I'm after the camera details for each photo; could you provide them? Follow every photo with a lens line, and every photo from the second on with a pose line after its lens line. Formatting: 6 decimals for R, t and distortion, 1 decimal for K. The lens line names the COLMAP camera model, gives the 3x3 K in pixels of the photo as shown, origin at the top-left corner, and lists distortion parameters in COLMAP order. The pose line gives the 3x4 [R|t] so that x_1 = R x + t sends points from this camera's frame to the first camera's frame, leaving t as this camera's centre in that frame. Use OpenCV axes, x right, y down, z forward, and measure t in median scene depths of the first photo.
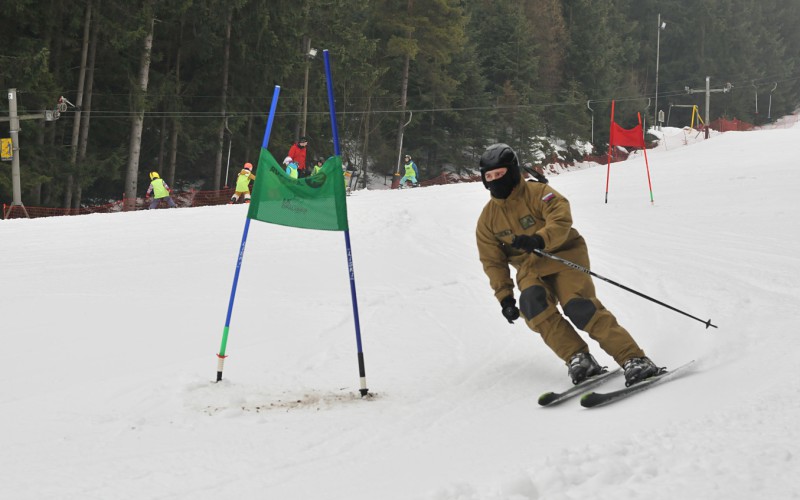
lens RADIAL K [[1782.2, 0, 400.0], [0, 1782.2, 250.0], [0, 0, 1]] dist [-0.104874, 0.130526]
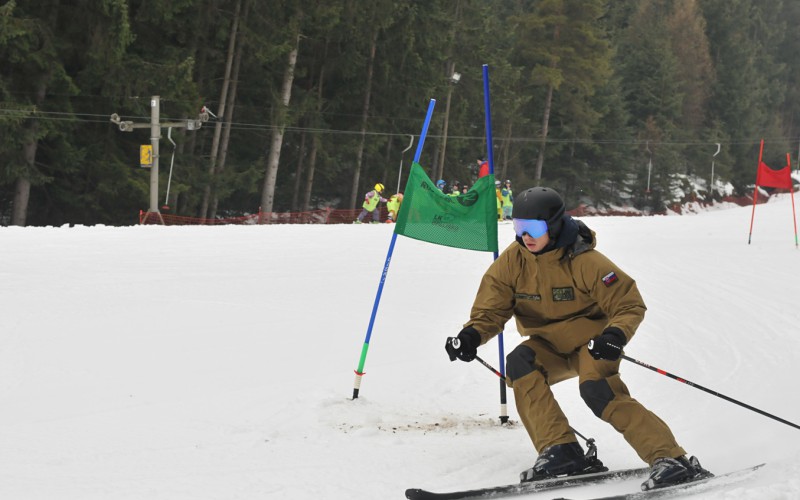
lens RADIAL K [[1790.8, 0, 398.6], [0, 1790.8, 232.9], [0, 0, 1]] dist [-0.116430, 0.053282]
pose [[0.995529, 0.058119, -0.074464, -0.001198], [-0.059957, 0.997943, -0.022693, 0.000466], [0.072992, 0.027056, 0.996965, 0.002805]]
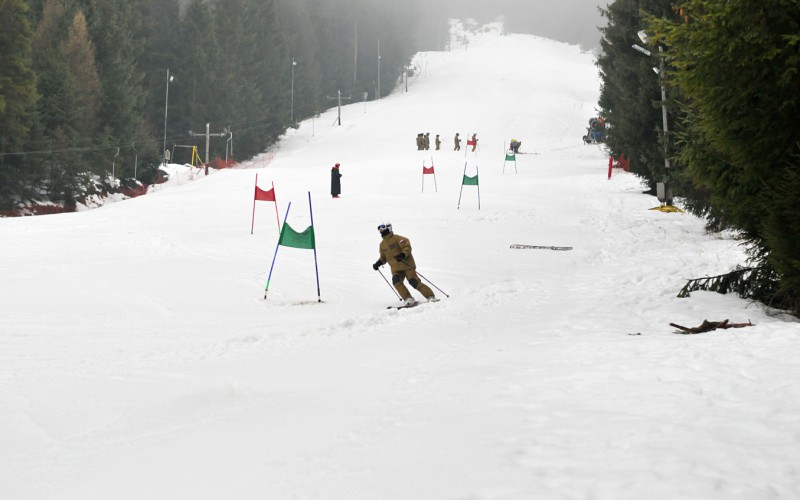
lens RADIAL K [[1782.2, 0, 400.0], [0, 1782.2, 250.0], [0, 0, 1]] dist [-0.104874, 0.130526]
pose [[0.950228, 0.010949, 0.311362, -0.094376], [-0.007204, 0.999887, -0.013176, 0.003378], [-0.311471, 0.010277, 0.950200, -0.221181]]
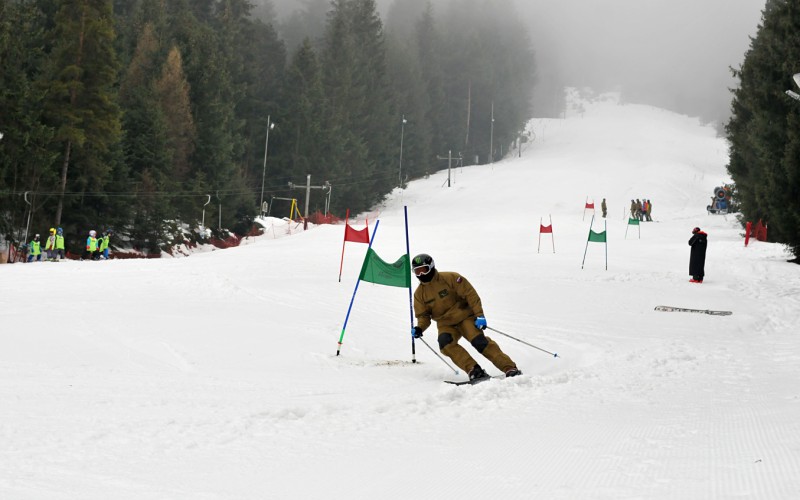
lens RADIAL K [[1782.2, 0, 400.0], [0, 1782.2, 250.0], [0, 0, 1]] dist [-0.104874, 0.130526]
pose [[0.965637, 0.059005, 0.253107, -0.065910], [-0.047464, 0.997546, -0.051468, 0.006258], [-0.255523, 0.037686, 0.966068, -0.123212]]
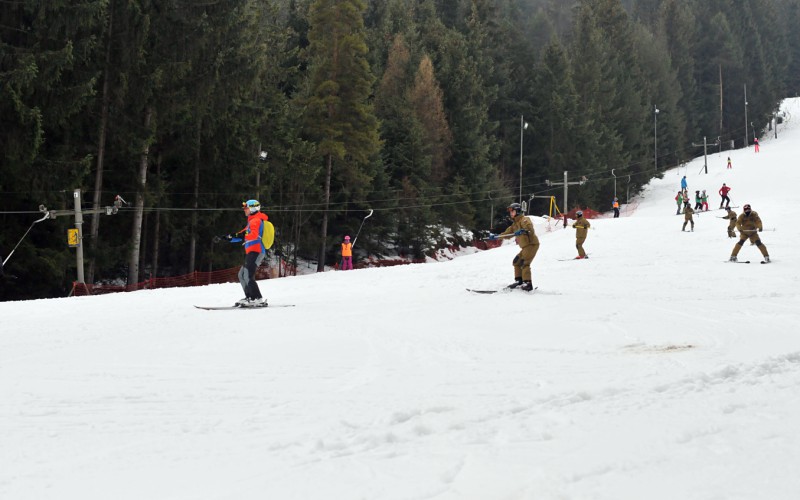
lens RADIAL K [[1782.2, 0, 400.0], [0, 1782.2, 250.0], [0, 0, 1]] dist [-0.104874, 0.130526]
pose [[0.993891, -0.004263, 0.110284, -0.069869], [0.009598, 0.998806, -0.047896, 0.007007], [-0.109948, 0.048662, 0.992745, -0.135204]]
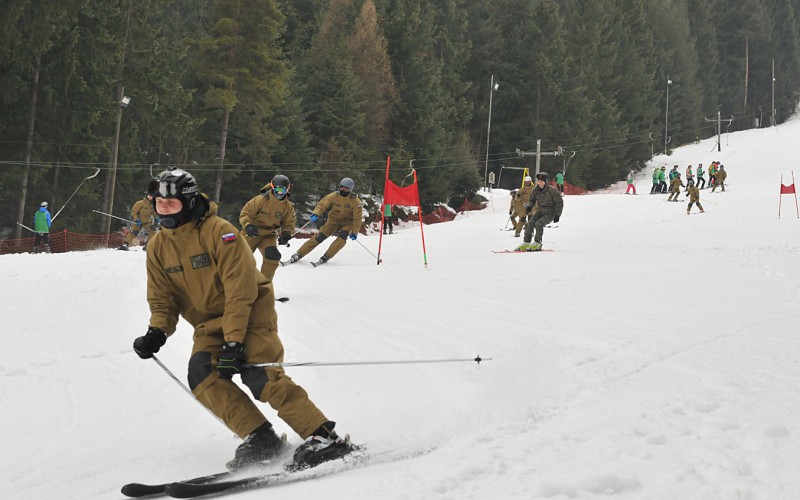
lens RADIAL K [[1782.2, 0, 400.0], [0, 1782.2, 250.0], [0, 0, 1]] dist [-0.104874, 0.130526]
pose [[0.995960, 0.029186, 0.084924, 0.015881], [-0.026484, 0.999112, -0.032768, -0.001138], [-0.085805, 0.030386, 0.995849, 0.017424]]
